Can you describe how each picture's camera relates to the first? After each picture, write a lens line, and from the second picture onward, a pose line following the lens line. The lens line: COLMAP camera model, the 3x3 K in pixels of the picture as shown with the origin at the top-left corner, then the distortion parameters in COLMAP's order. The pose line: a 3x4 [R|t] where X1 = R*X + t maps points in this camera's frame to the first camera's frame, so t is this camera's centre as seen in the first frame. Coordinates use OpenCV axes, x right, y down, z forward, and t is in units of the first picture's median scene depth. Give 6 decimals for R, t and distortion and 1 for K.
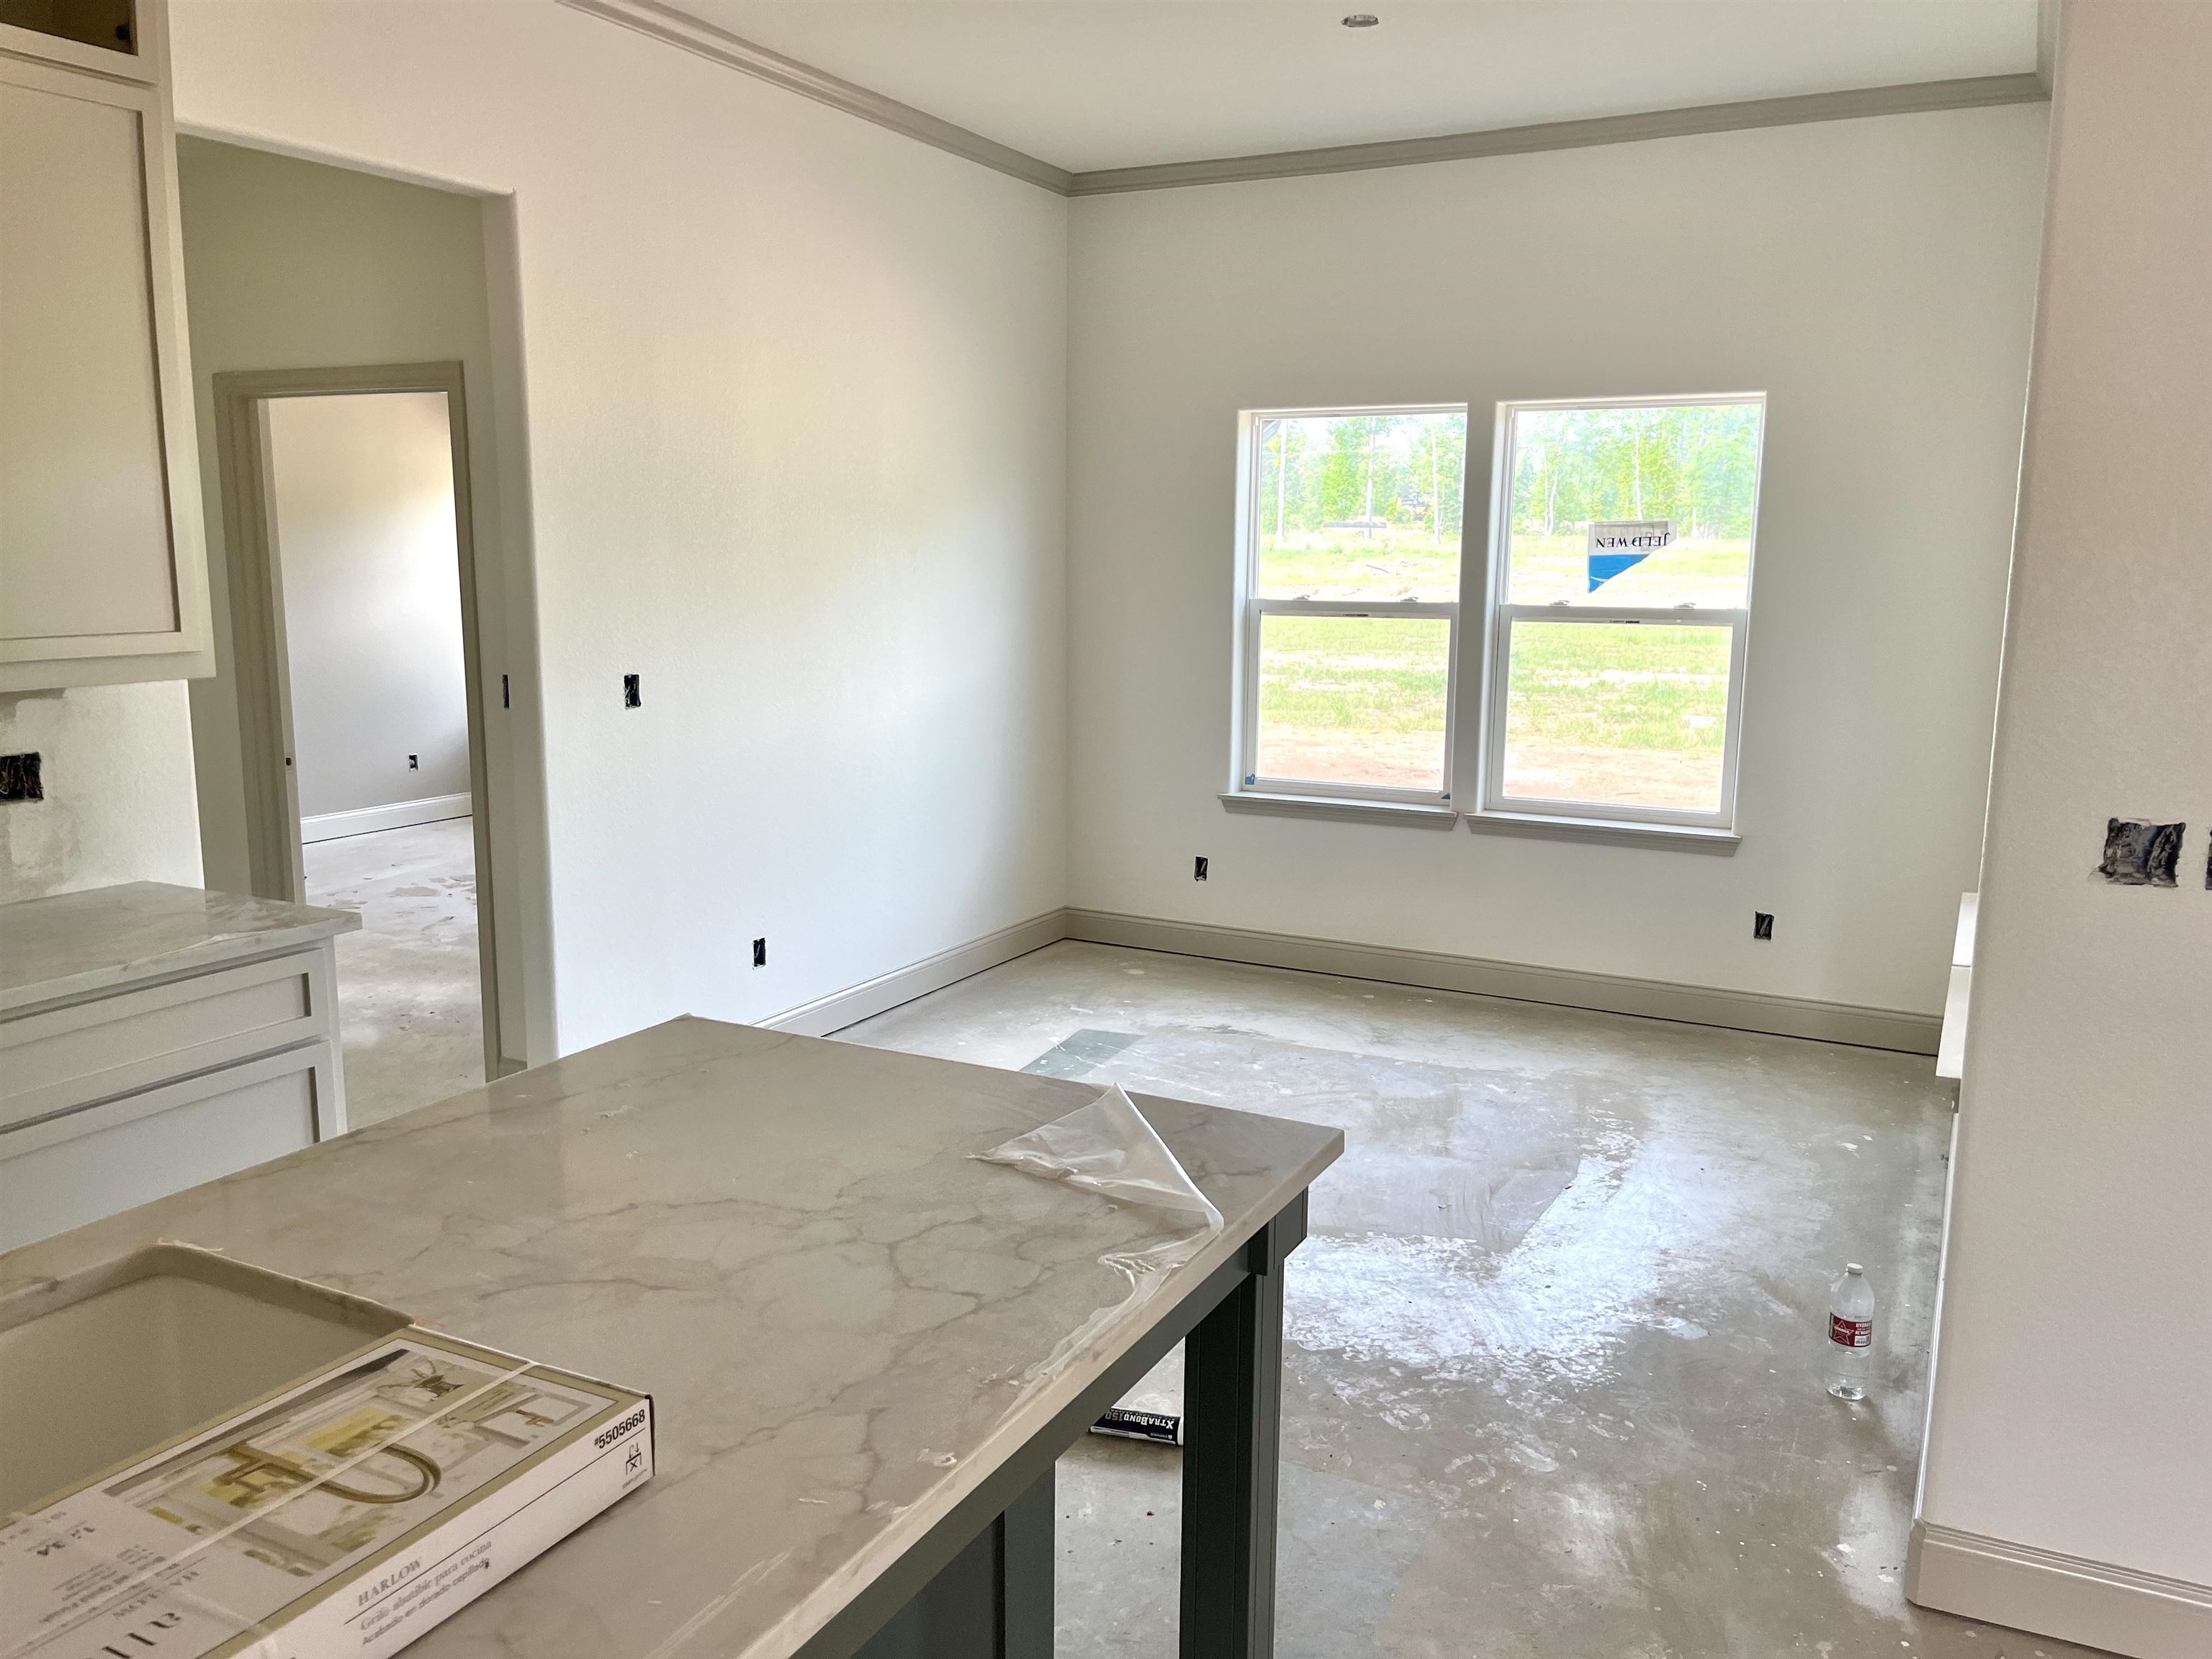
lens RADIAL K [[1678.4, 0, 1107.1], [0, 1678.4, 835.9], [0, 0, 1]] dist [0.051071, -0.057479]
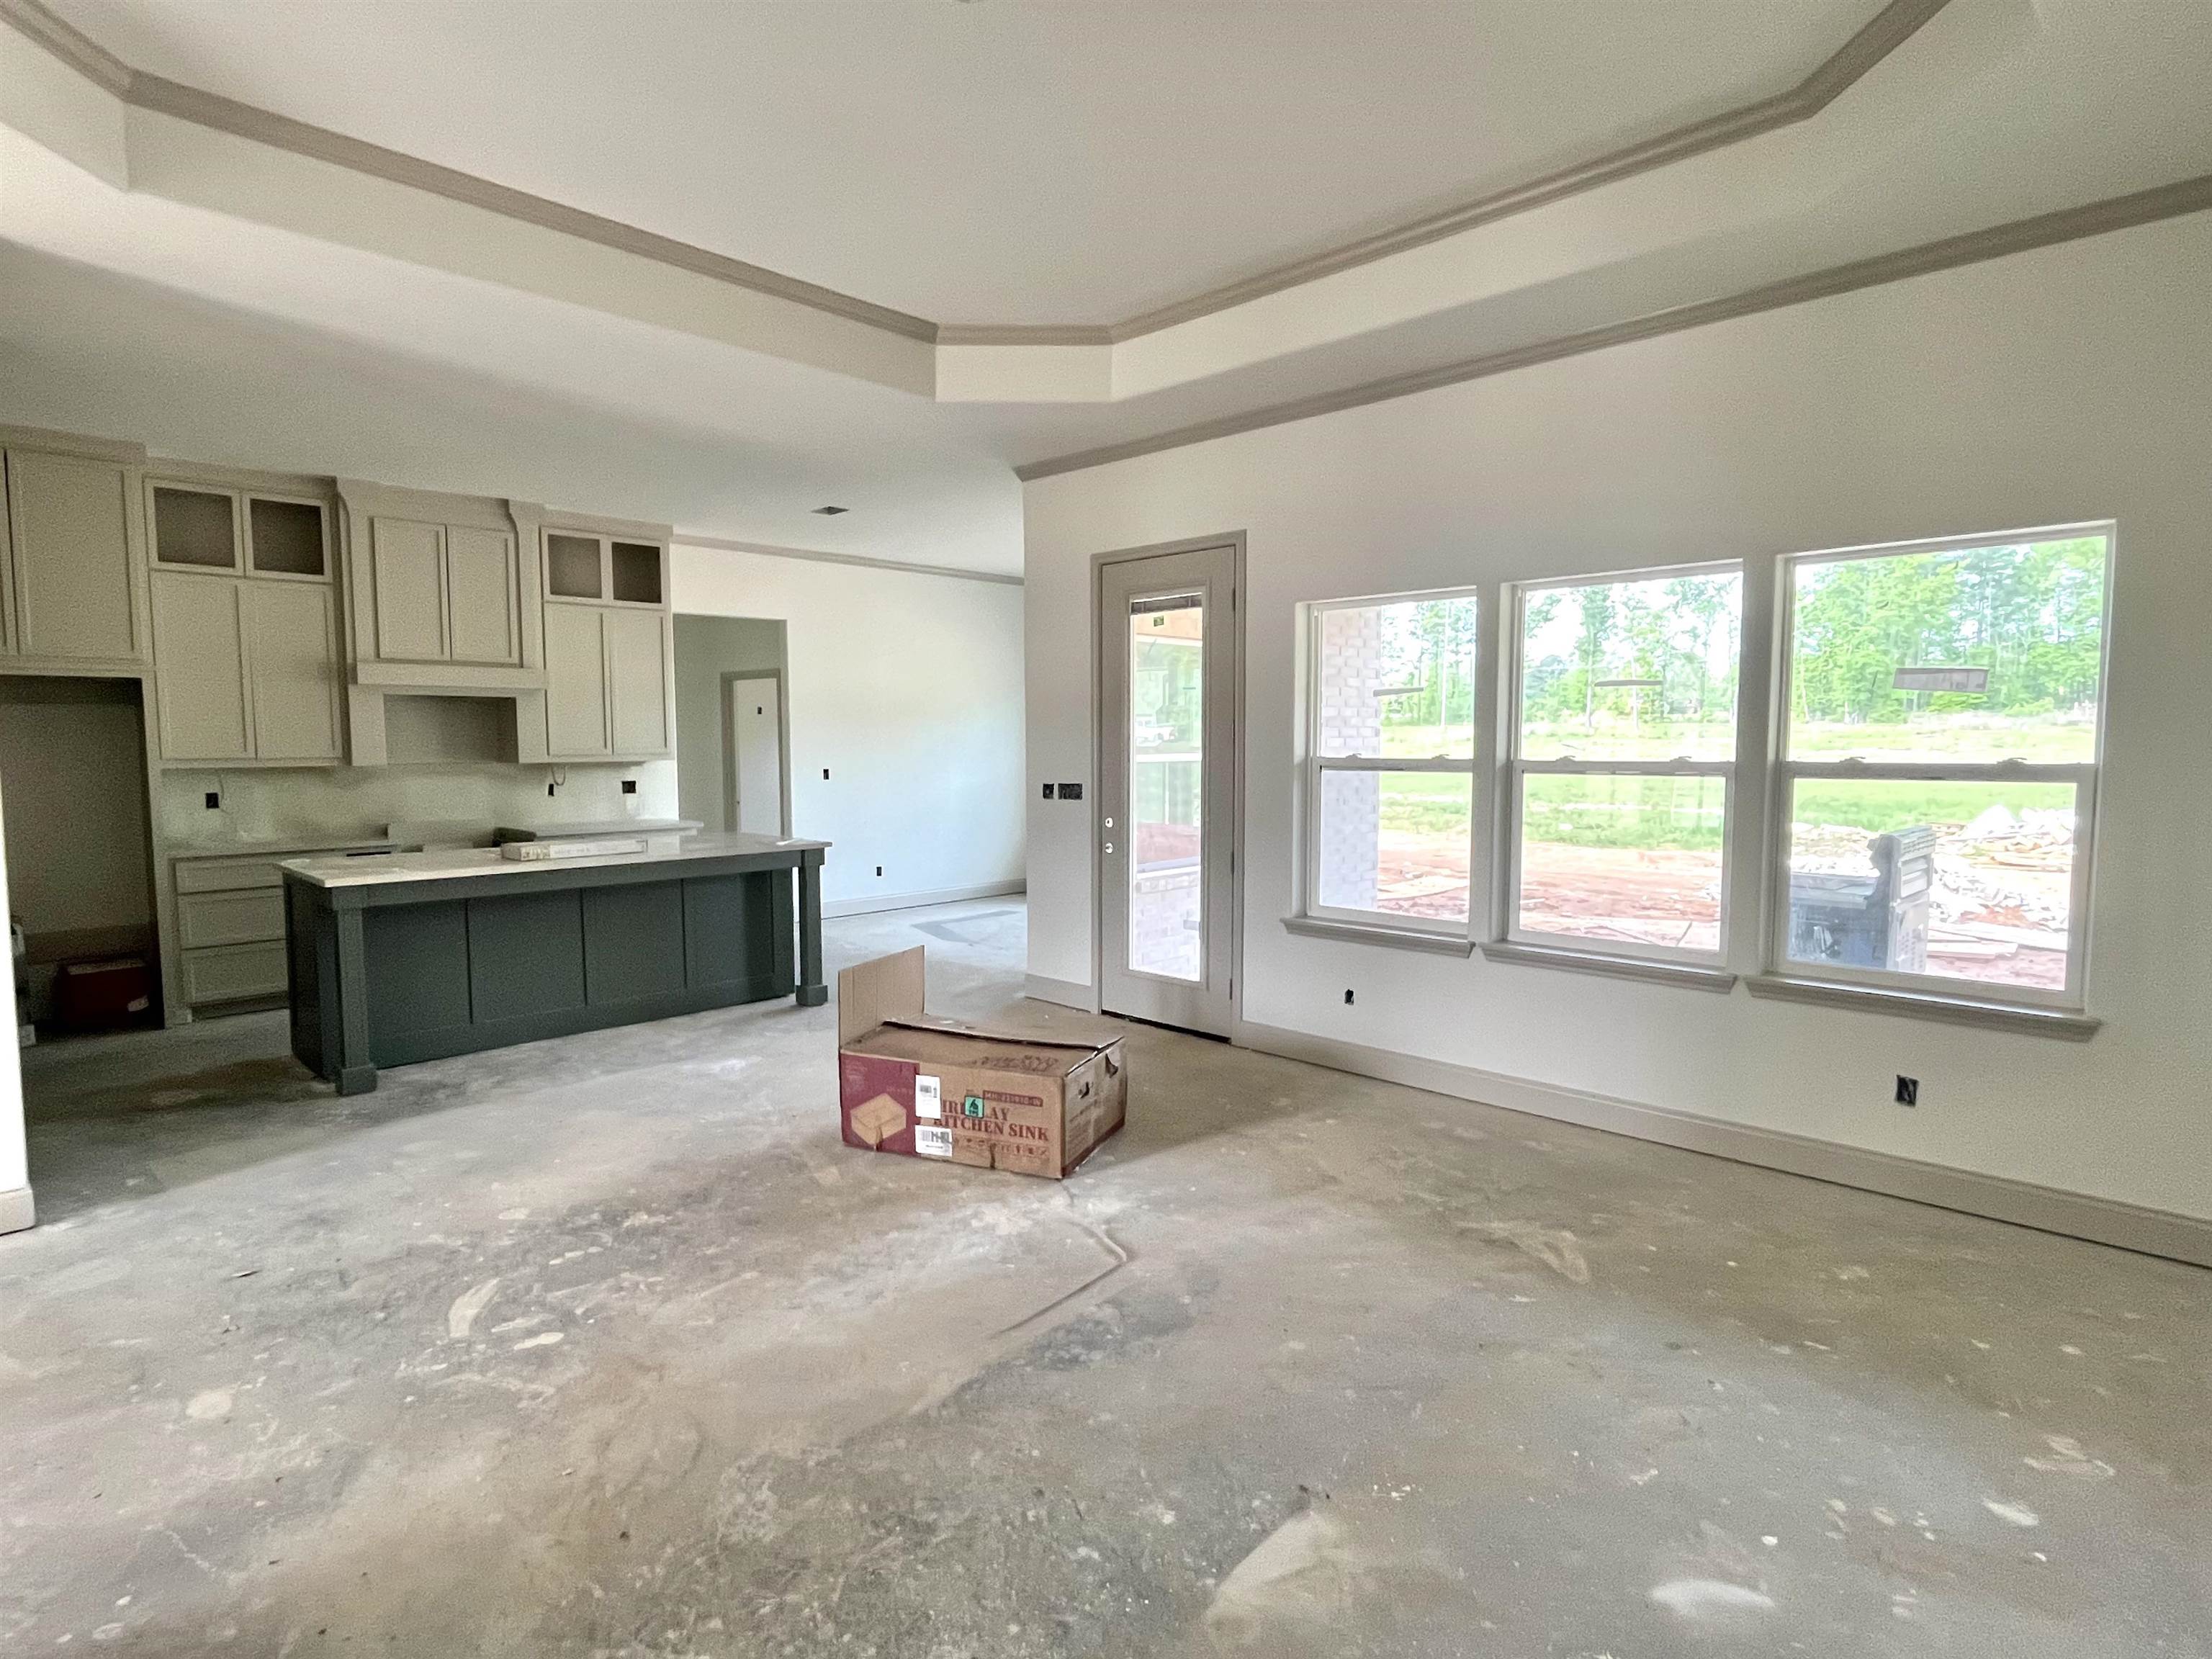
lens RADIAL K [[1134.1, 0, 1094.1], [0, 1134.1, 830.5], [0, 0, 1]] dist [-0.003519, -0.000436]
pose [[0.957791, 0.009953, -0.287294, 1.048054], [-0.036196, 0.995622, -0.086182, 0.236252], [0.285178, 0.092943, 0.953958, -1.076715]]
